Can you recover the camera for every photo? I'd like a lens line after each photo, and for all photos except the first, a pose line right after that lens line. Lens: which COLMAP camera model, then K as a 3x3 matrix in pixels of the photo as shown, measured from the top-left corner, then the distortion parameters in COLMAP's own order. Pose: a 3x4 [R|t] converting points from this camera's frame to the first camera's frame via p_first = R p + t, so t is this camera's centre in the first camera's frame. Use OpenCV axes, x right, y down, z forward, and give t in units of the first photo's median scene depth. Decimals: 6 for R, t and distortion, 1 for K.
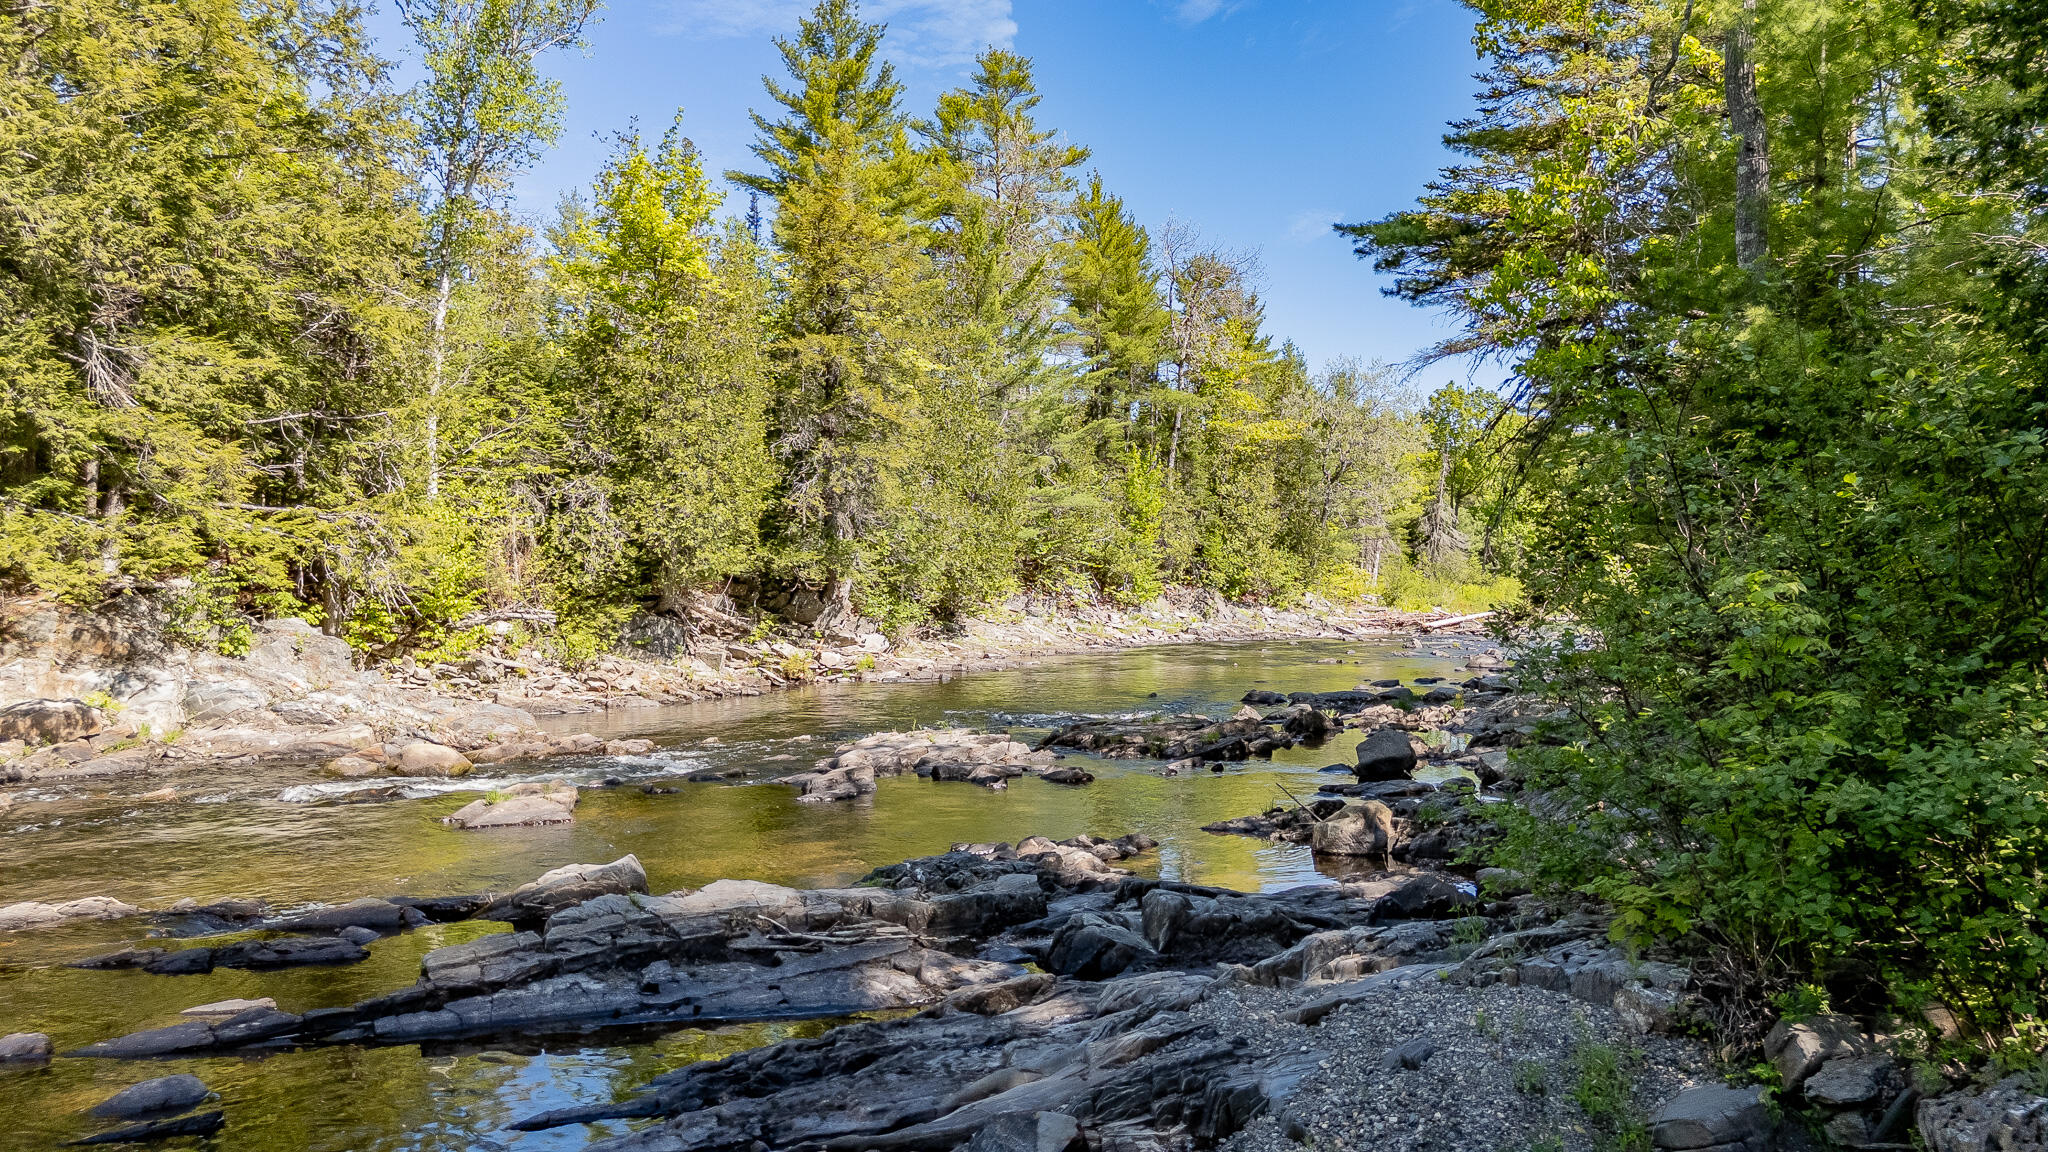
lens RADIAL K [[1499.4, 0, 1030.8], [0, 1499.4, 571.9], [0, 0, 1]] dist [0.081245, -0.077642]
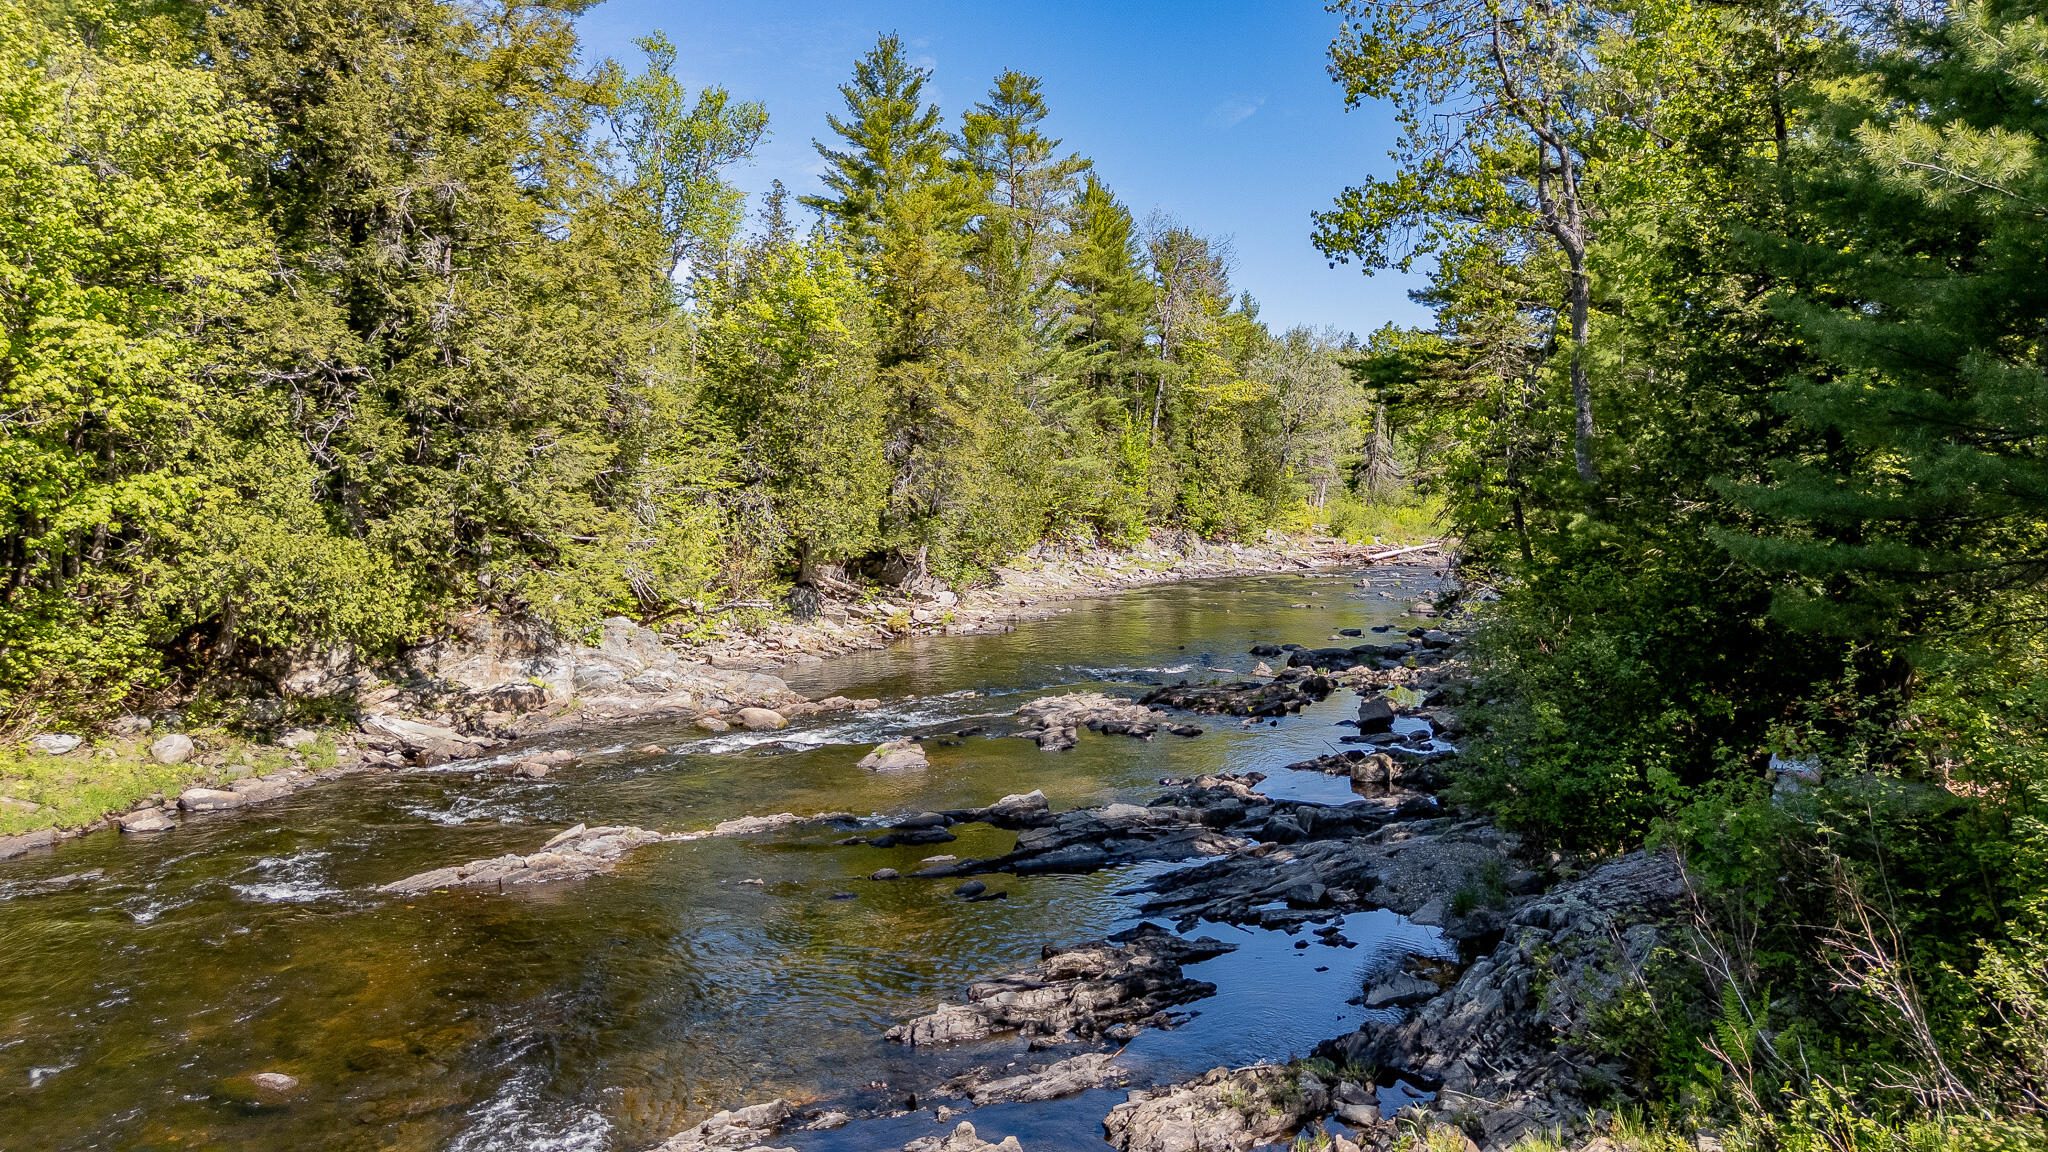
lens RADIAL K [[1499.4, 0, 1035.3], [0, 1499.4, 574.5], [0, 0, 1]] dist [0.081245, -0.077642]
pose [[0.998782, -0.008880, 0.048542, -0.102426], [0.005307, 0.997299, 0.073254, -0.073234], [-0.049062, -0.072907, 0.996131, -0.291451]]
